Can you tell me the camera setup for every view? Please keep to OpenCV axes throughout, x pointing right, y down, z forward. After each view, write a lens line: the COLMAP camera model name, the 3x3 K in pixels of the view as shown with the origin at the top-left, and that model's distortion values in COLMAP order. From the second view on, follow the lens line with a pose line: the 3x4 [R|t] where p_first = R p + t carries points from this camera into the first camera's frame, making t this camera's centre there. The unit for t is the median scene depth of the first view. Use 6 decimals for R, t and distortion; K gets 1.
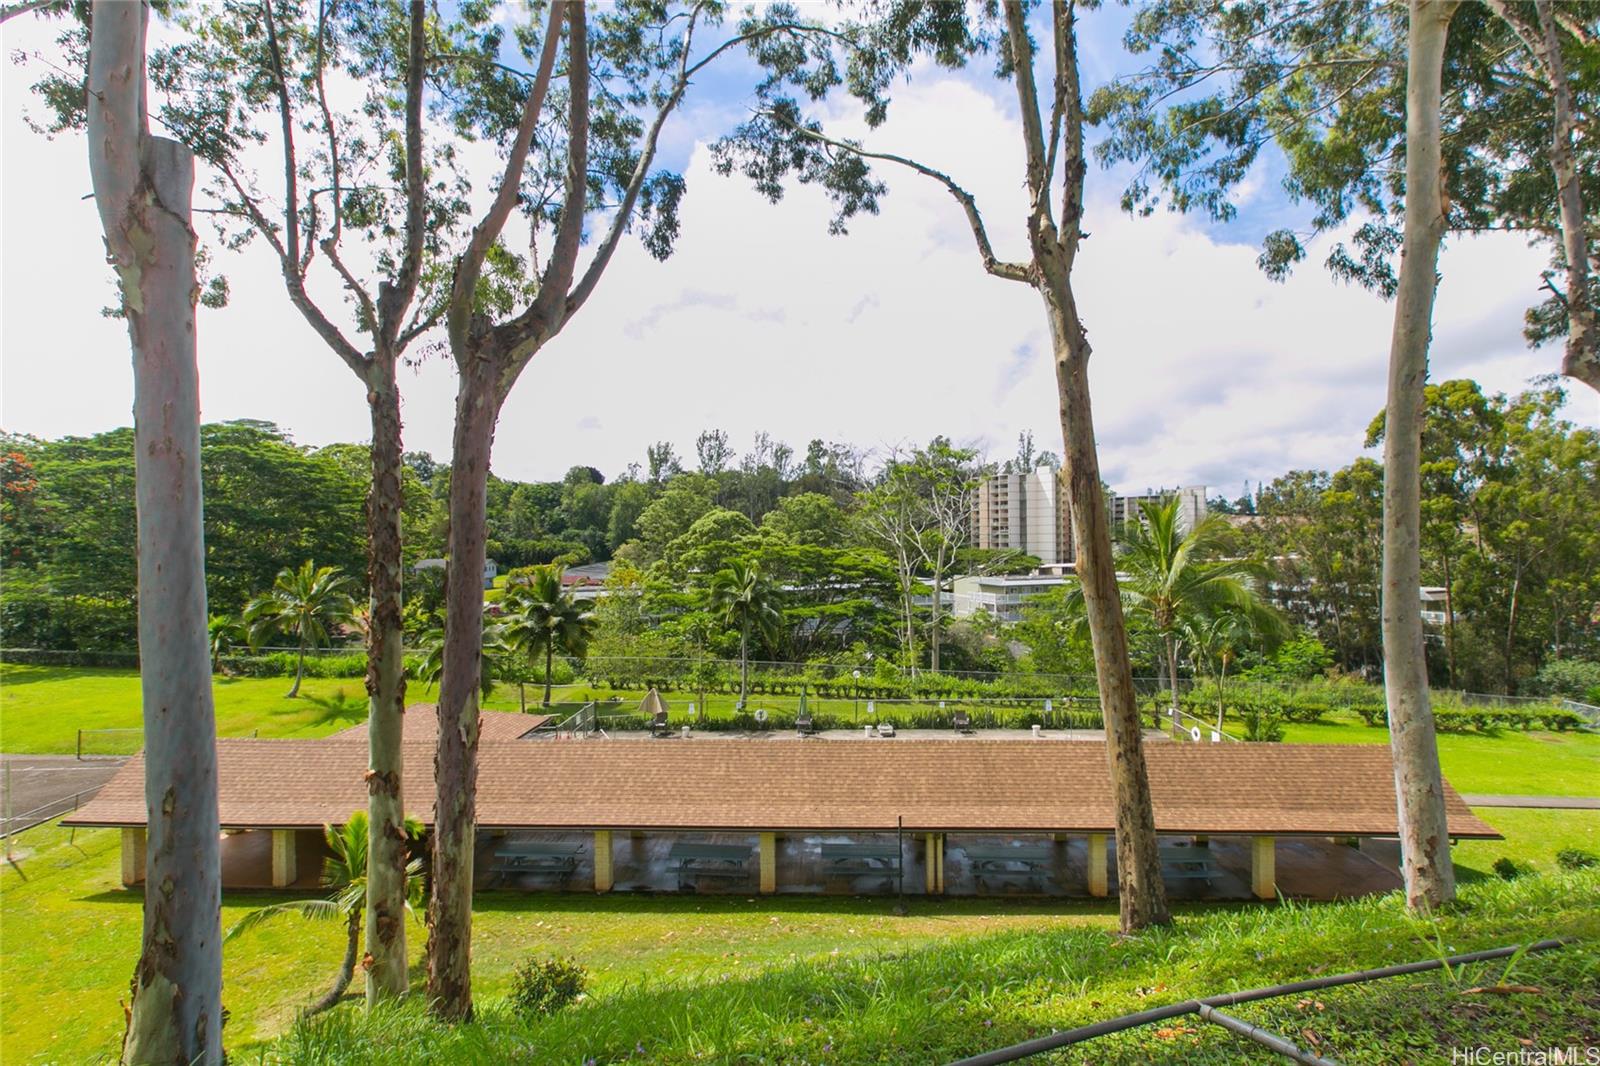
lens RADIAL K [[760.0, 0, 802.0], [0, 760.0, 537.8], [0, 0, 1]] dist [0.002146, 0.000200]
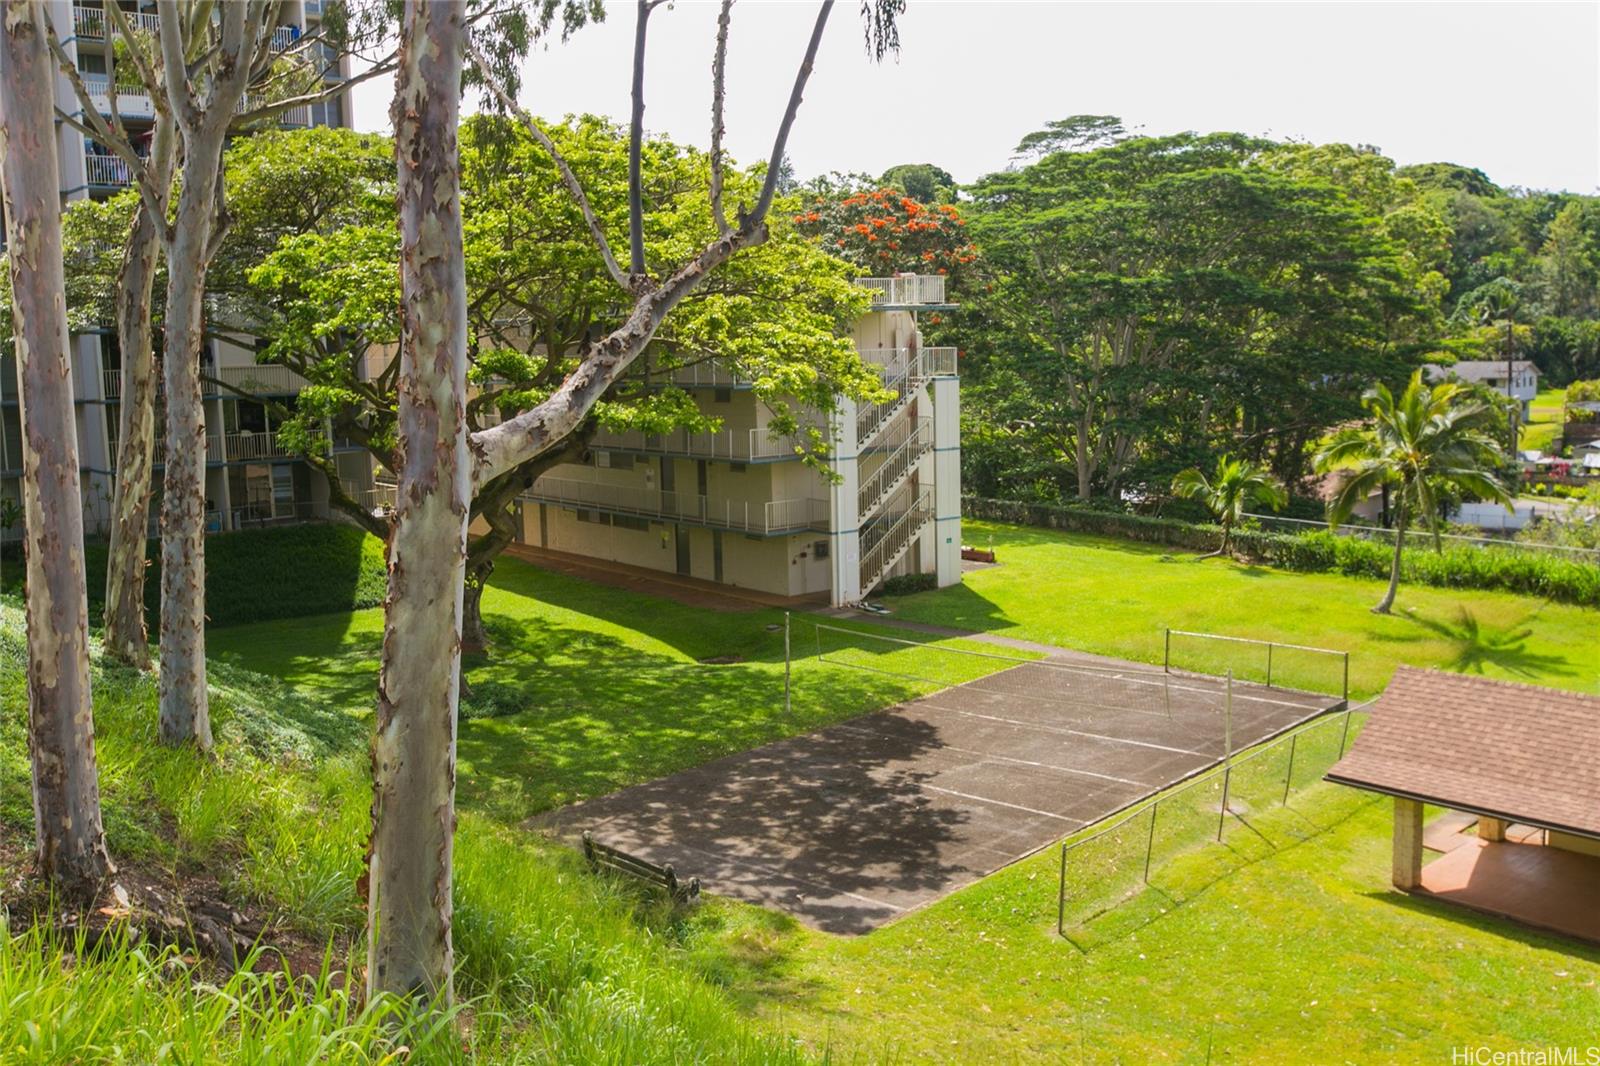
lens RADIAL K [[1562.5, 0, 799.0], [0, 1562.5, 532.7], [0, 0, 1]] dist [-0.012960, 0.000000]
pose [[0.692201, 0.082813, -0.716937, -0.118843], [0.016726, 0.991287, 0.130652, -0.007089], [0.721510, -0.102429, 0.684785, -0.084501]]
